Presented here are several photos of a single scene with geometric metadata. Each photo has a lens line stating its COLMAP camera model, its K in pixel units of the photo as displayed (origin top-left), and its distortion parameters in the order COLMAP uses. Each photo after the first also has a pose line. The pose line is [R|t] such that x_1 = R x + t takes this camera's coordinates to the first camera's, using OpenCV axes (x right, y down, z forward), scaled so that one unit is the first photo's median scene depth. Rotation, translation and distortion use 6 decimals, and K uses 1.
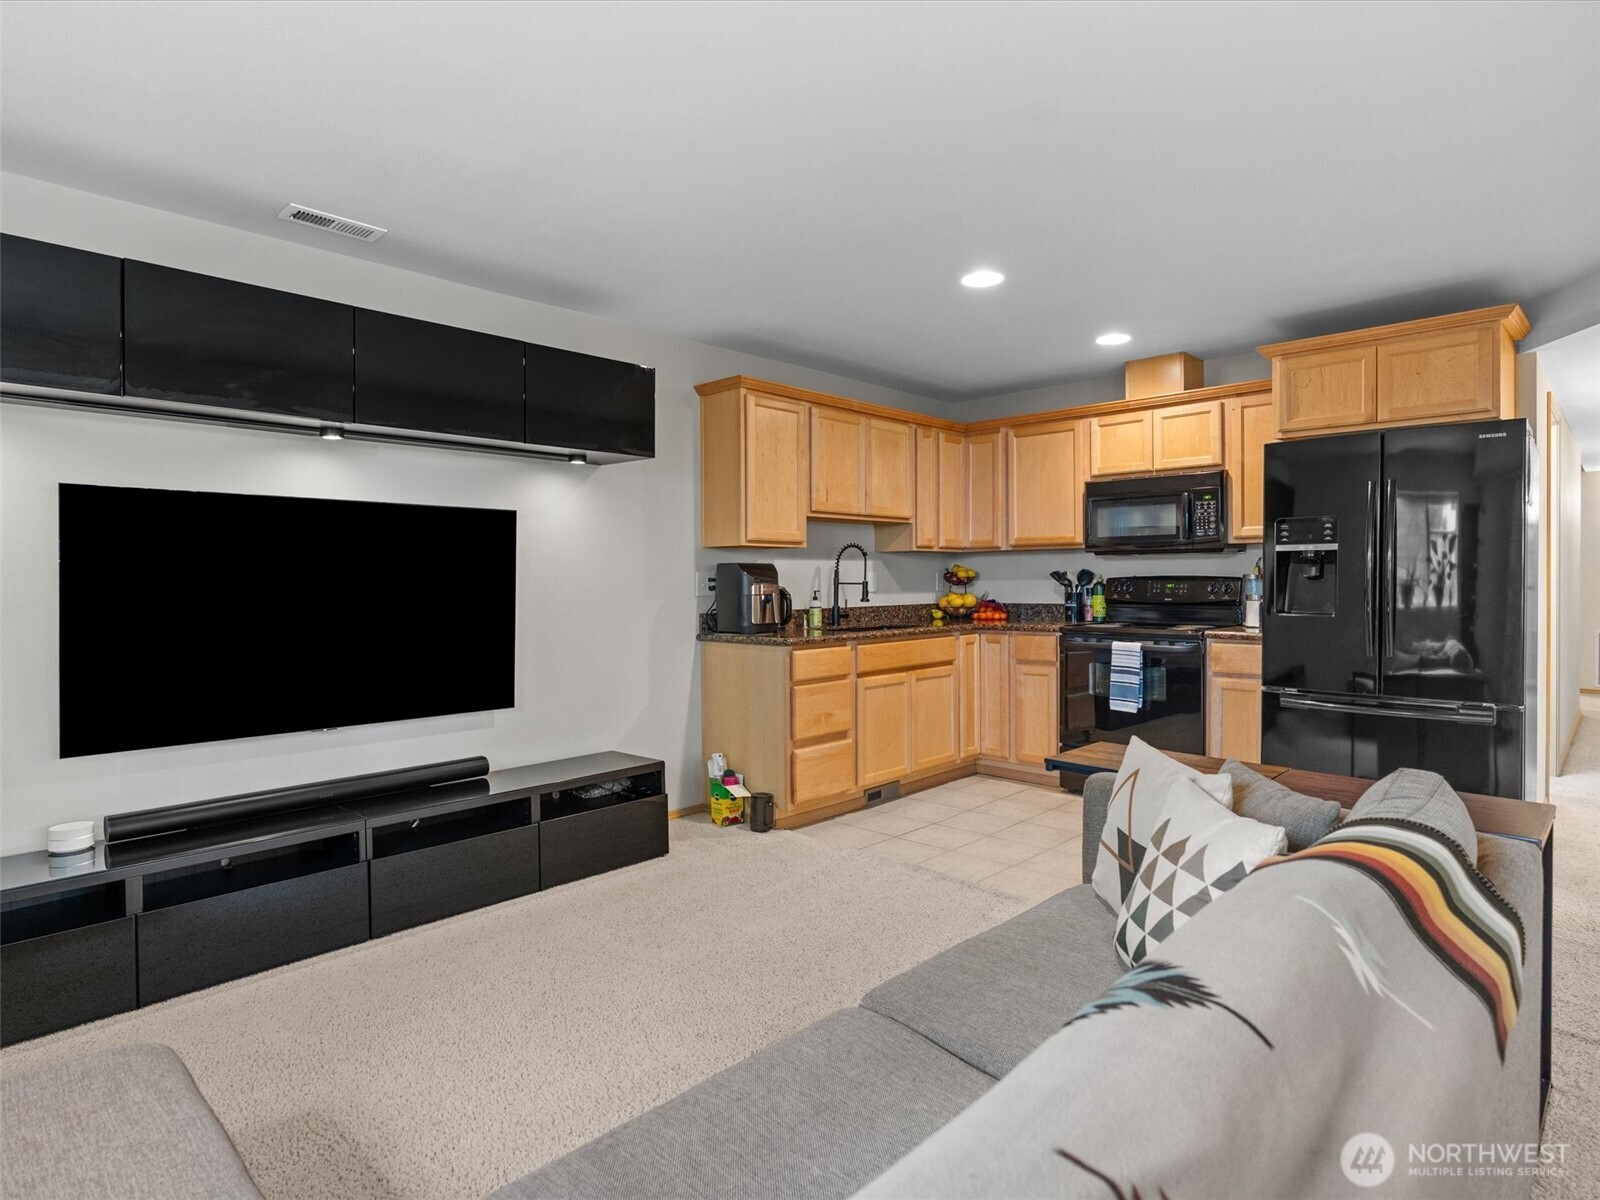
lens RADIAL K [[861.2, 0, 812.1], [0, 861.2, 595.9], [0, 0, 1]] dist [-0.004220, 0.000573]
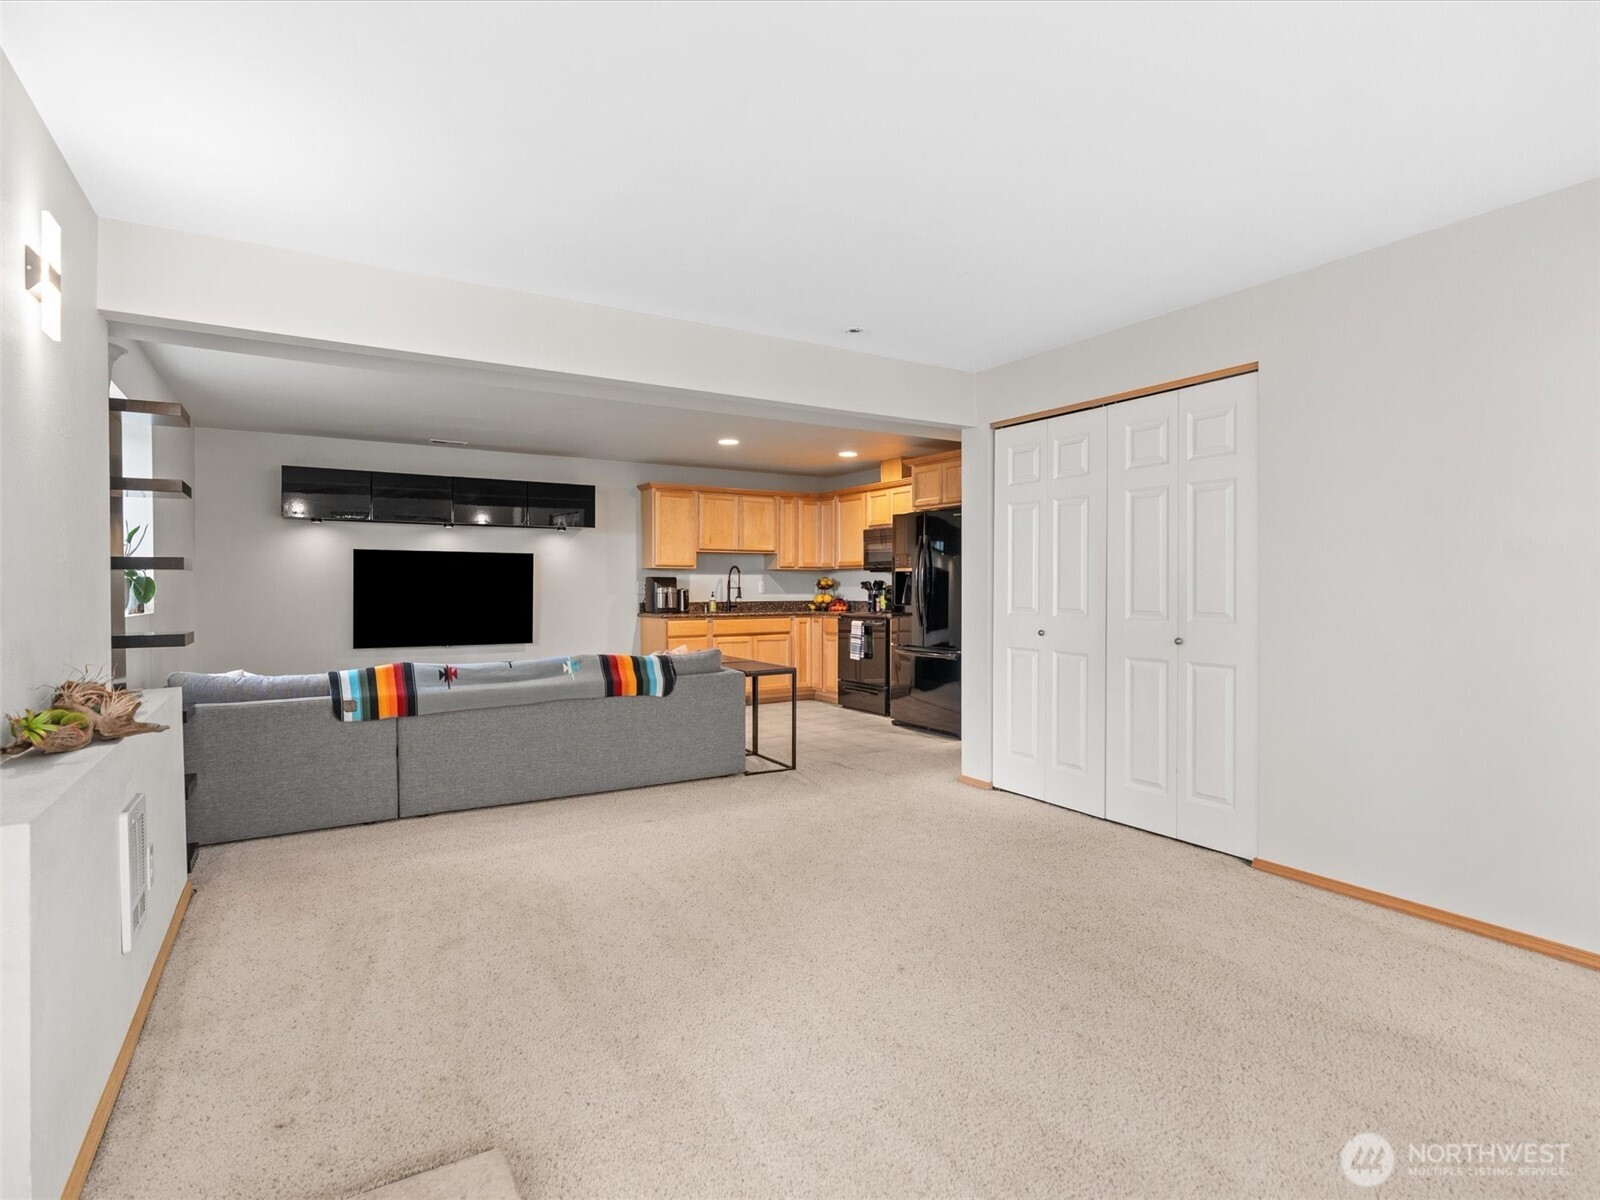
lens RADIAL K [[806.0, 0, 806.2], [0, 806.0, 589.7], [0, 0, 1]] dist [-0.007504, 0.000573]
pose [[0.968153, 0.005107, -0.250307, 0.610414], [-0.008724, 0.999873, -0.013346, 0.010400], [0.250207, 0.015104, 0.968075, -0.589153]]
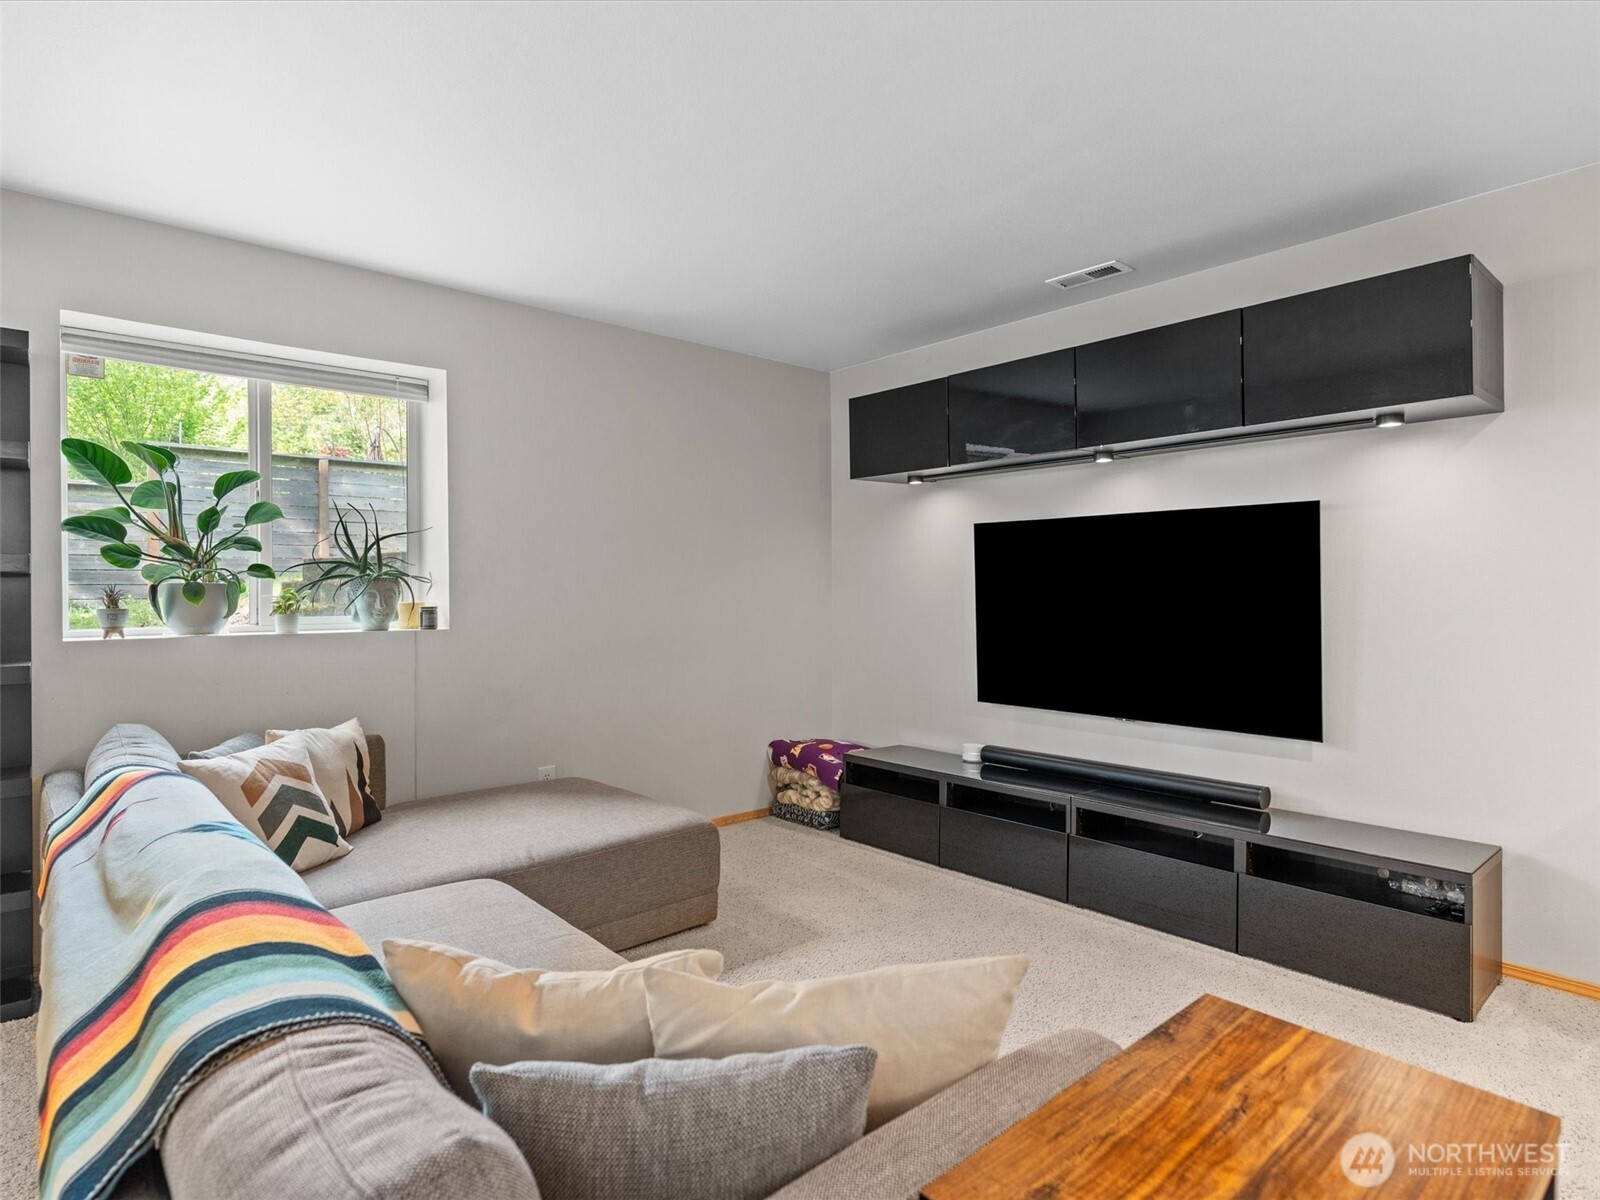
lens RADIAL K [[861.2, 0, 812.1], [0, 861.2, 595.9], [0, 0, 1]] dist [-0.004220, 0.000573]
pose [[-0.064068, 0.010089, -0.997895, 0.360410], [-0.018992, 0.999755, 0.011327, -0.006382], [0.997765, 0.019678, -0.063861, 0.413476]]
